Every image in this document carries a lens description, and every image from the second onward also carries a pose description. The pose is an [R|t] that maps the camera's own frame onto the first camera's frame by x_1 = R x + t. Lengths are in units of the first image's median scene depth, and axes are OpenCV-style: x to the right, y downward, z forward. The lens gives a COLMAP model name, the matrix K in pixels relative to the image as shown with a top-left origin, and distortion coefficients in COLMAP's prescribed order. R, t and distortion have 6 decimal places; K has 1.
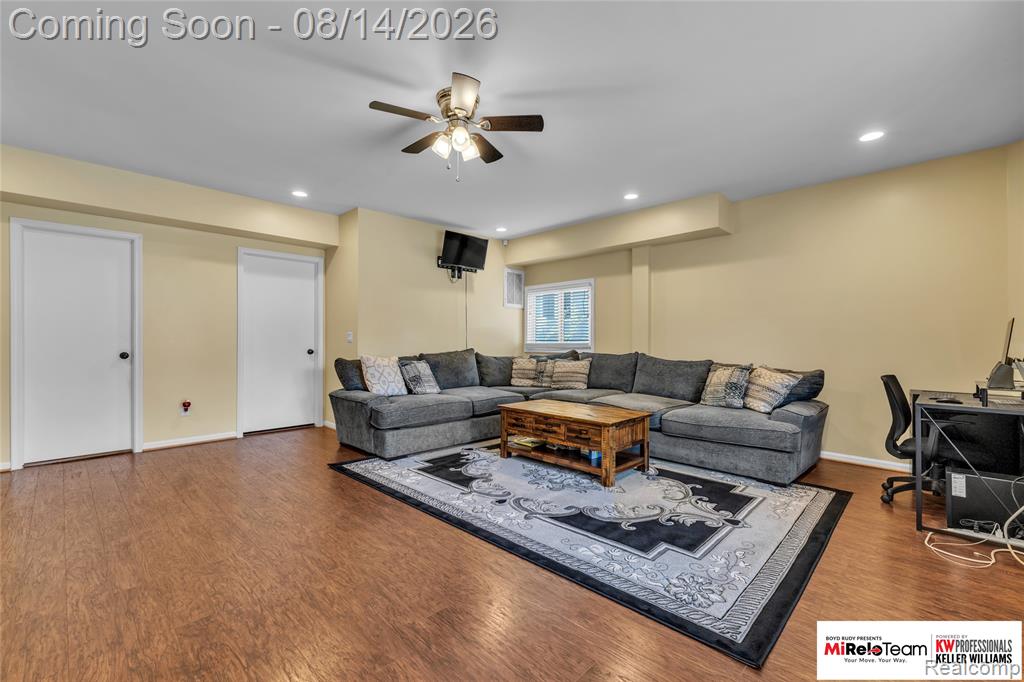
lens RADIAL K [[433.3, 0, 512.0], [0, 433.3, 341.0], [0, 0, 1]] dist [0.002674, 0.000254]
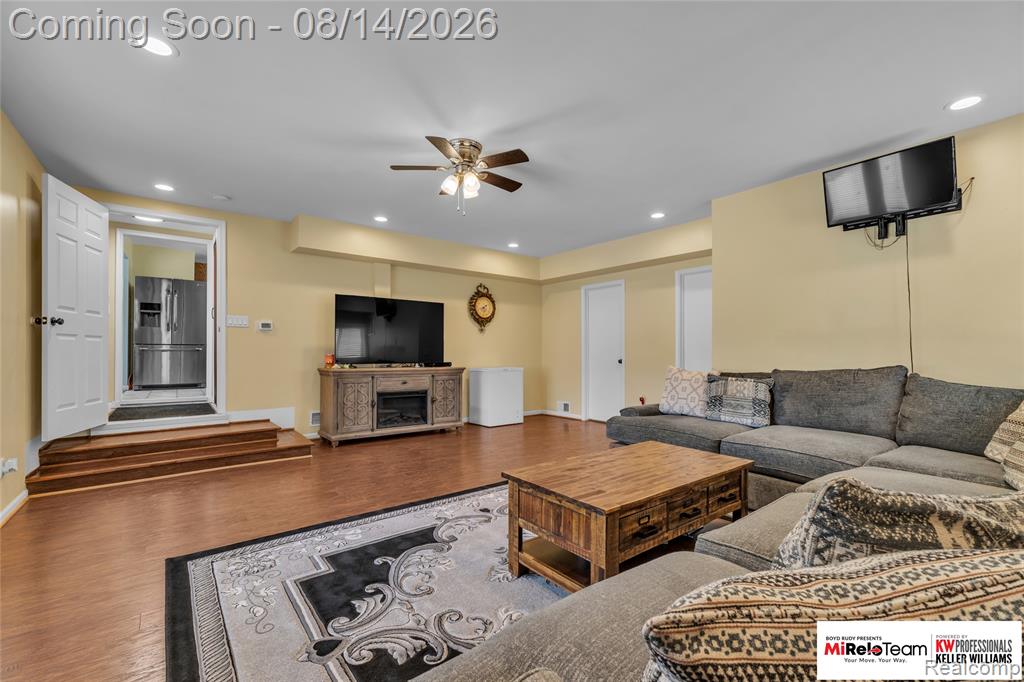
lens RADIAL K [[433.3, 0, 512.0], [0, 433.3, 341.0], [0, 0, 1]] dist [0.002674, 0.000254]
pose [[-0.124794, -0.026367, -0.991832, 0.829513], [-0.002357, 0.999652, -0.026278, 0.005253], [0.992180, -0.000942, -0.124813, 1.016544]]
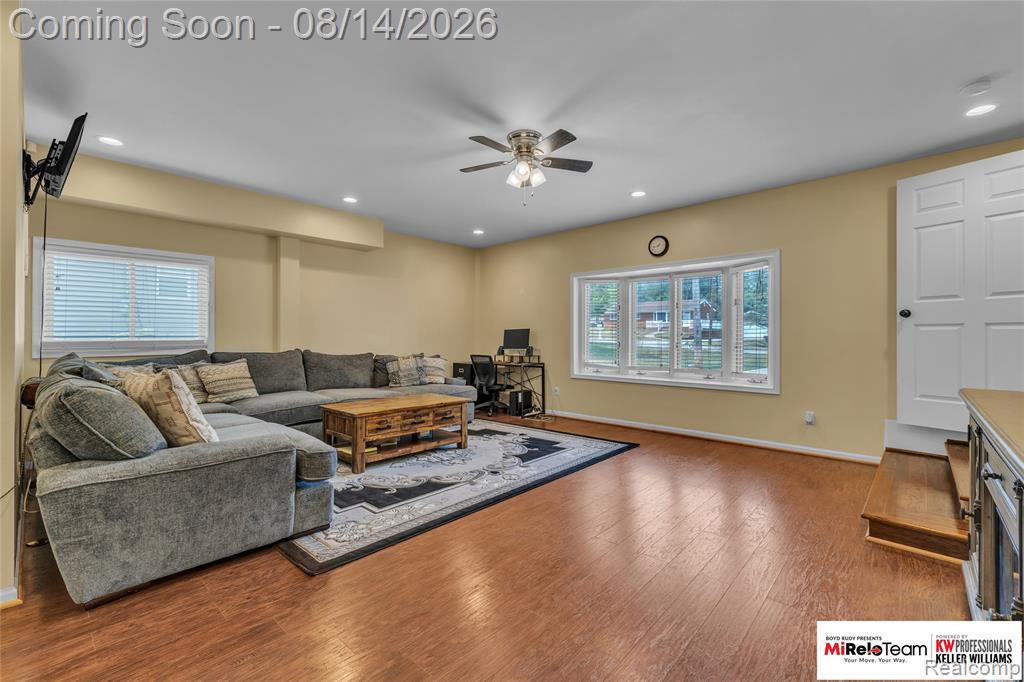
lens RADIAL K [[433.3, 0, 512.0], [0, 433.3, 341.0], [0, 0, 1]] dist [0.002674, 0.000254]
pose [[-0.040770, -0.002465, 0.999166, -1.042086], [-0.003420, 0.999991, 0.002327, 0.004726], [-0.999163, -0.003322, -0.040778, 0.857649]]
